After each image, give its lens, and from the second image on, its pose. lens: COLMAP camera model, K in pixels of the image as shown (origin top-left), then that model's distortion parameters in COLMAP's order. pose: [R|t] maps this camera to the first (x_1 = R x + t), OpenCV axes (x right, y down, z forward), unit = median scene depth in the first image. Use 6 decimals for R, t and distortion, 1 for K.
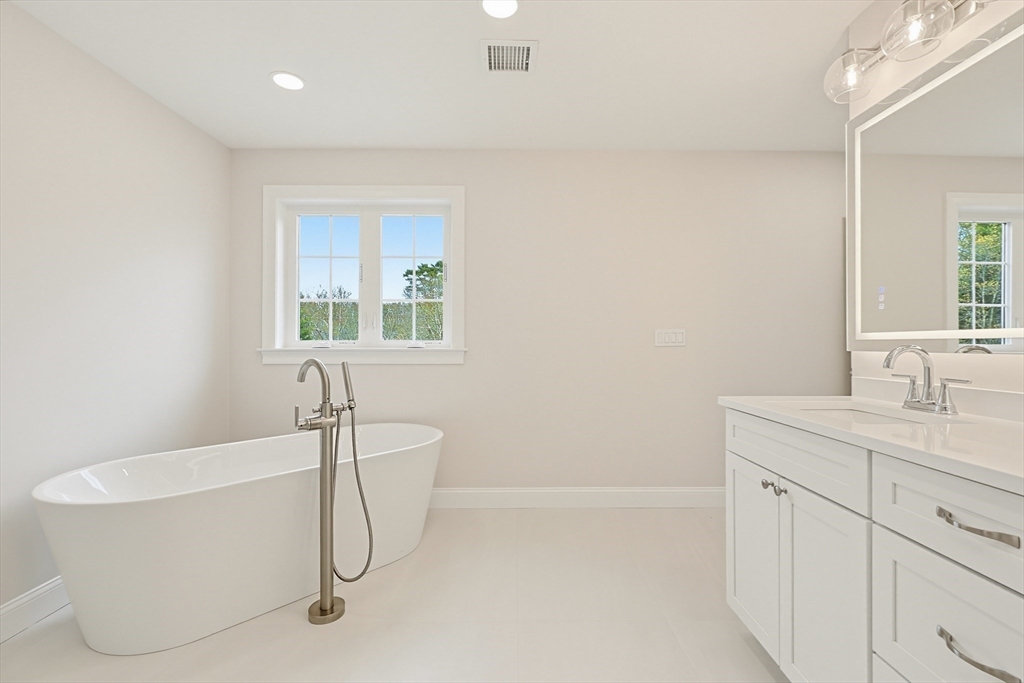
lens RADIAL K [[433.5, 0, 517.0], [0, 433.5, 343.6], [0, 0, 1]] dist [-0.000268, 0.000179]
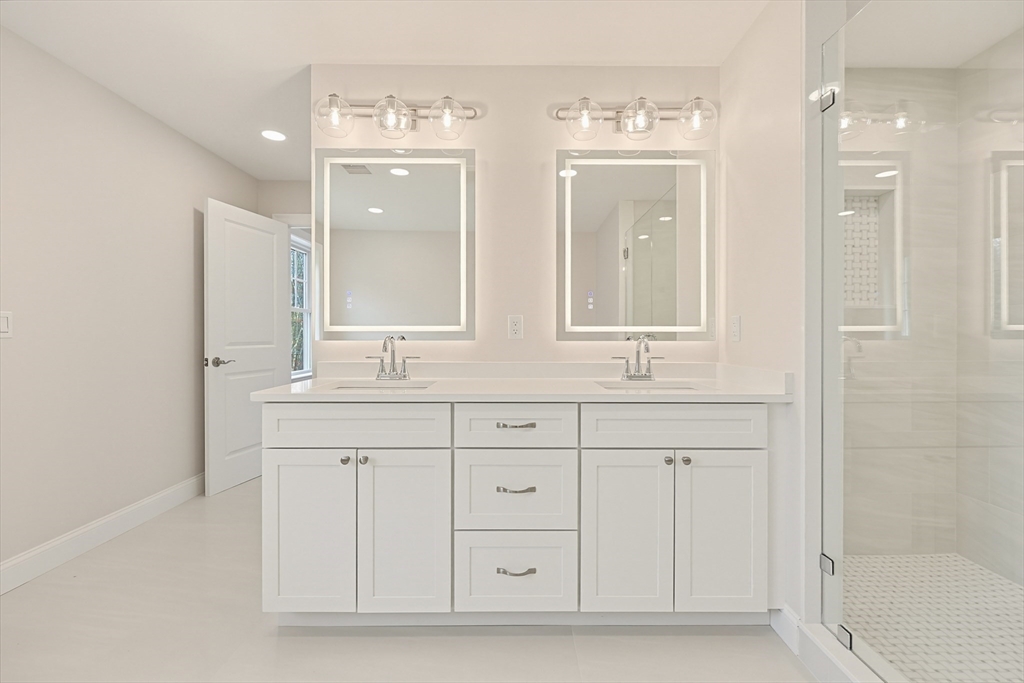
lens RADIAL K [[442.0, 0, 513.5], [0, 442.0, 336.2], [0, 0, 1]] dist [-0.003681, -0.000632]
pose [[0.000175, 0.000163, 1.000000, -0.572973], [-0.002977, 0.999996, -0.000163, 0.004984], [-0.999996, -0.002977, 0.000175, 0.583978]]
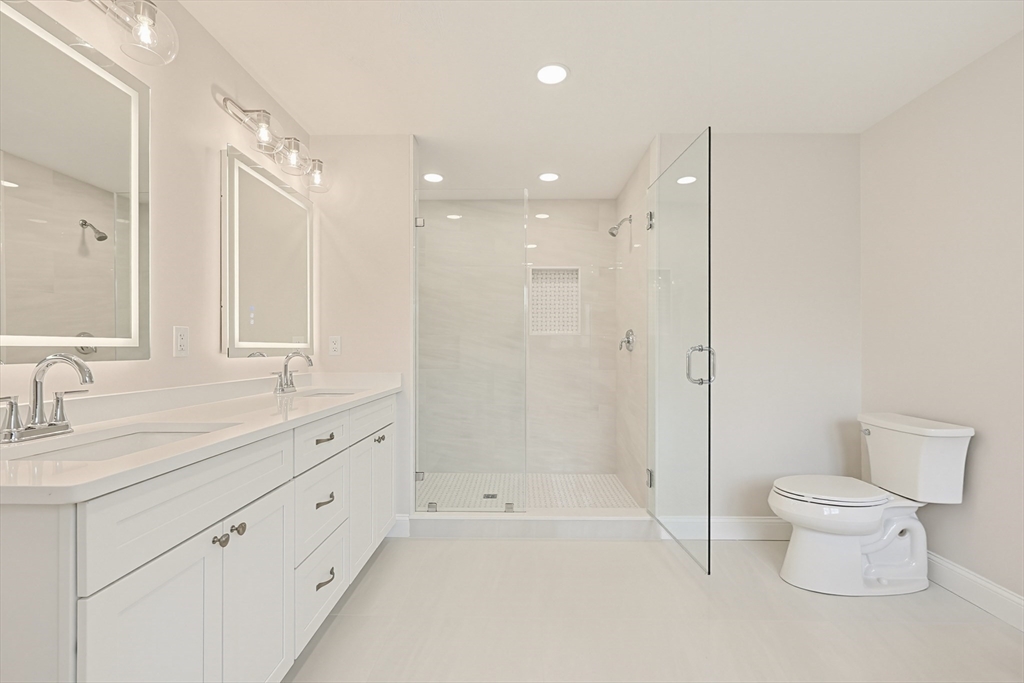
lens RADIAL K [[433.5, 0, 517.0], [0, 433.5, 343.6], [0, 0, 1]] dist [-0.000268, 0.000179]
pose [[-0.999957, 0.002240, 0.008986, 0.064104], [0.002103, 0.999881, -0.015289, -0.001366], [-0.009019, -0.015269, -0.999843, 1.782621]]
